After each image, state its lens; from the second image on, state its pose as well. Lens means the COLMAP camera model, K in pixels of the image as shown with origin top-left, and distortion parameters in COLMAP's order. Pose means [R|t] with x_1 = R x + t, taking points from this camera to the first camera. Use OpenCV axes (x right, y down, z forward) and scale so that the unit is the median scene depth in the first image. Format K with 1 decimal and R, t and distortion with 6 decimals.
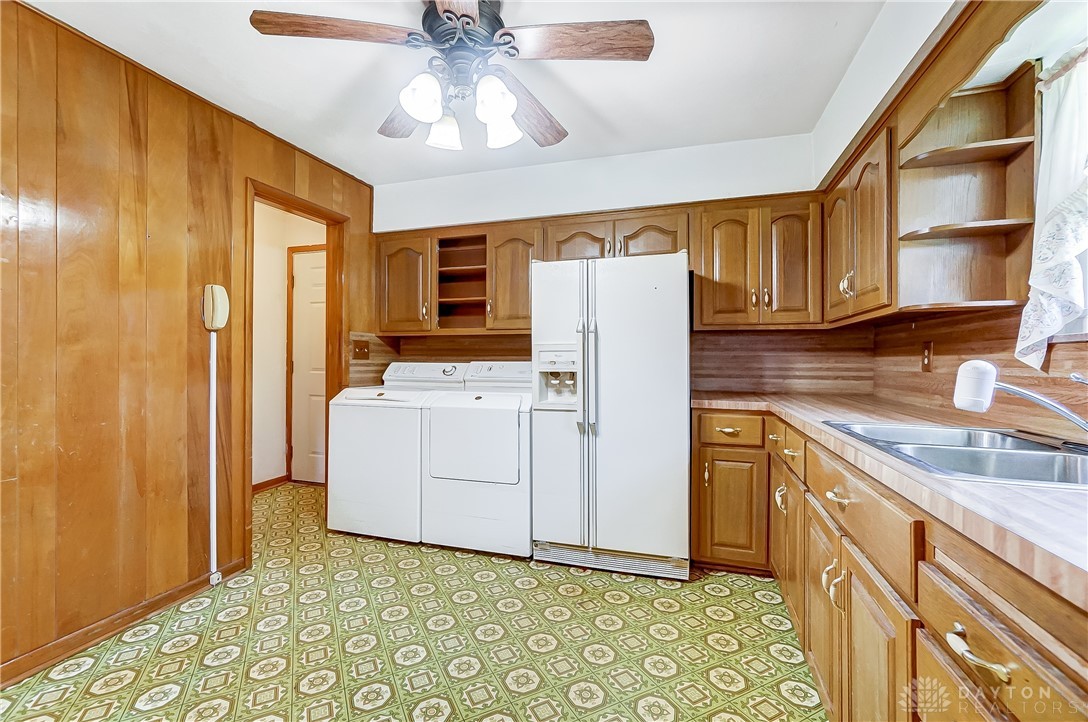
lens RADIAL K [[471.7, 0, 537.2], [0, 471.7, 356.4], [0, 0, 1]] dist [-0.003148, 0.001082]
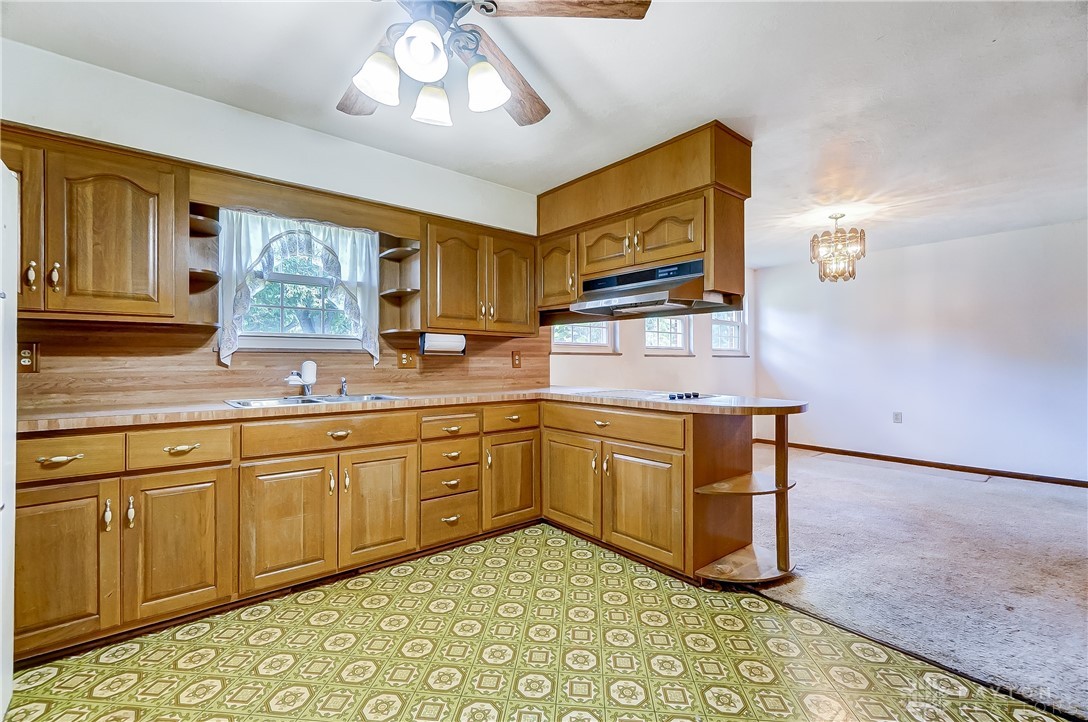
lens RADIAL K [[471.7, 0, 537.9], [0, 471.7, 361.1], [0, 0, 1]] dist [-0.003148, 0.001082]
pose [[-0.844558, -0.003981, 0.535450, -0.578903], [-0.007499, 0.999962, -0.004393, 0.005258], [-0.535412, -0.007725, -0.844556, 1.199828]]
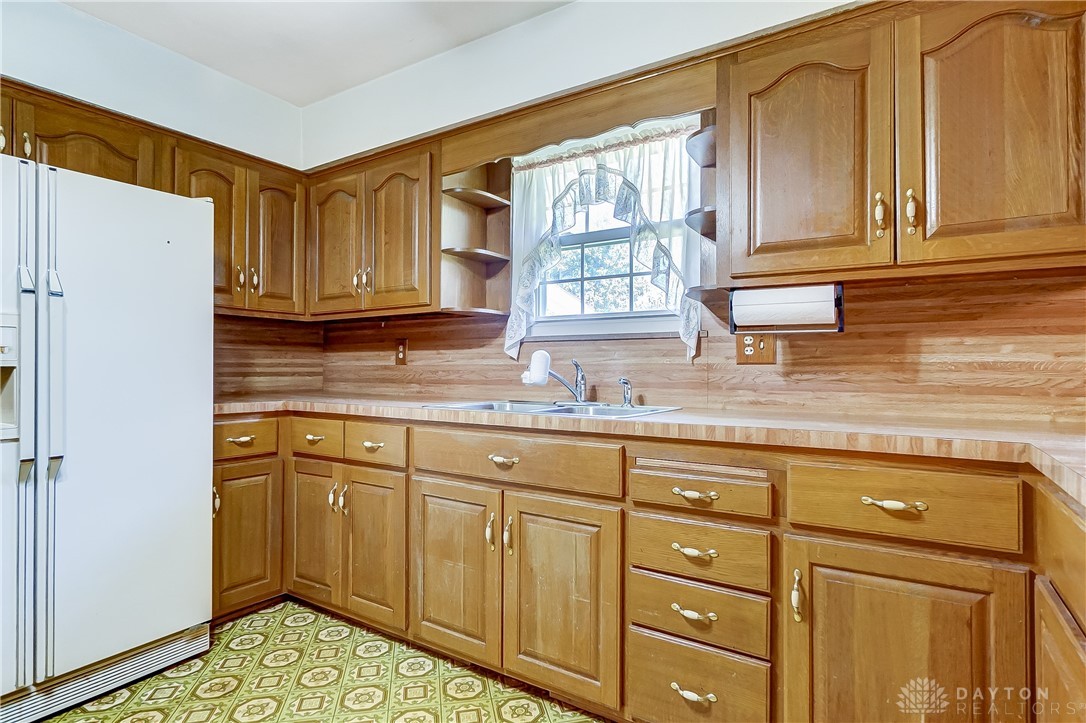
lens RADIAL K [[569.5, 0, 540.5], [0, 569.5, 363.6], [0, 0, 1]] dist [-0.003960, 0.000518]
pose [[0.256717, 0.002943, 0.966482, -0.424211], [-0.008439, 0.999964, -0.000803, 0.027013], [-0.966450, -0.007950, 0.256733, 0.290388]]
